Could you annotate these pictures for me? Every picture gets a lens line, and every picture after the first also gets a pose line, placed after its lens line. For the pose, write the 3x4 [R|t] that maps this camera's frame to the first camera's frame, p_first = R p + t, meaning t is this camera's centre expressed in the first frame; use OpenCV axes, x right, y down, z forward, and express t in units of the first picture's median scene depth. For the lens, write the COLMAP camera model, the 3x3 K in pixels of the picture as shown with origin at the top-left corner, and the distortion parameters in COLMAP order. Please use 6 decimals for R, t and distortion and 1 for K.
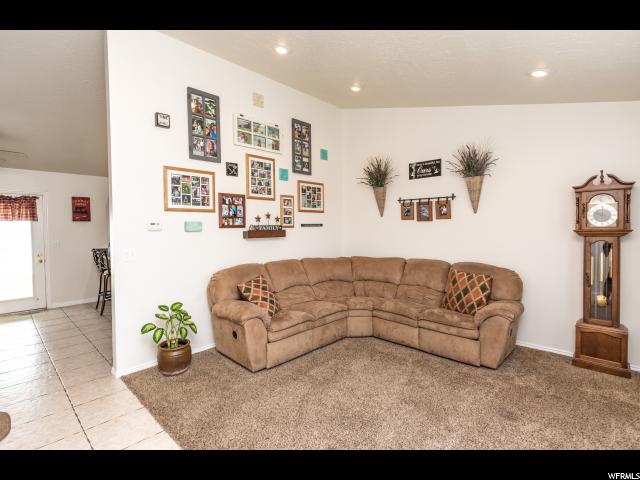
lens RADIAL K [[308.0, 0, 317.8], [0, 308.0, 237.7], [0, 0, 1]] dist [0.000166, -0.000589]
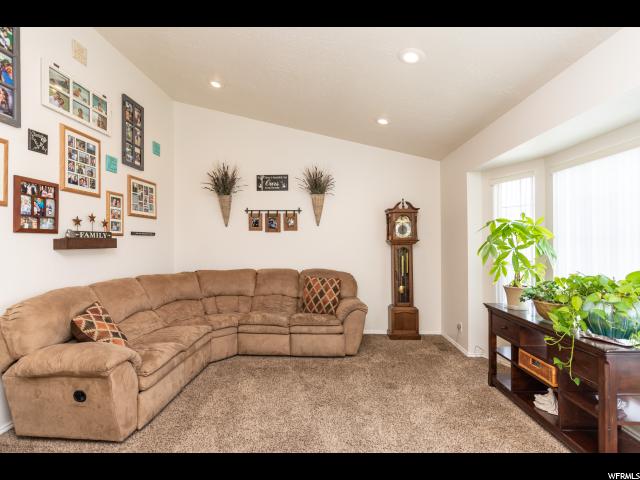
lens RADIAL K [[308.0, 0, 320.0], [0, 308.0, 240.0], [0, 0, 1]] dist [-0.001162, -0.001698]
pose [[0.750720, 0.010857, 0.660532, -0.249441], [0.018525, 0.999126, -0.037477, 0.016507], [-0.660361, 0.040371, 0.749862, 0.134958]]
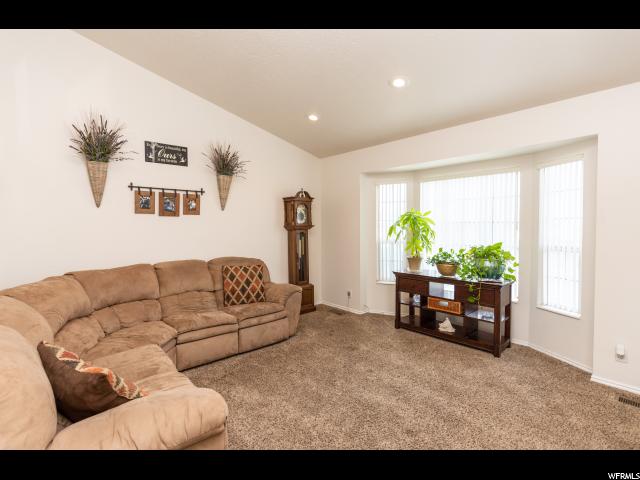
lens RADIAL K [[303.6, 0, 321.4], [0, 303.6, 232.7], [0, 0, 1]] dist [0.001844, -0.000016]
pose [[0.078768, -0.023764, 0.996610, -0.507489], [0.032962, 0.999231, 0.021221, -0.014218], [-0.996348, 0.031179, 0.079491, 0.596340]]
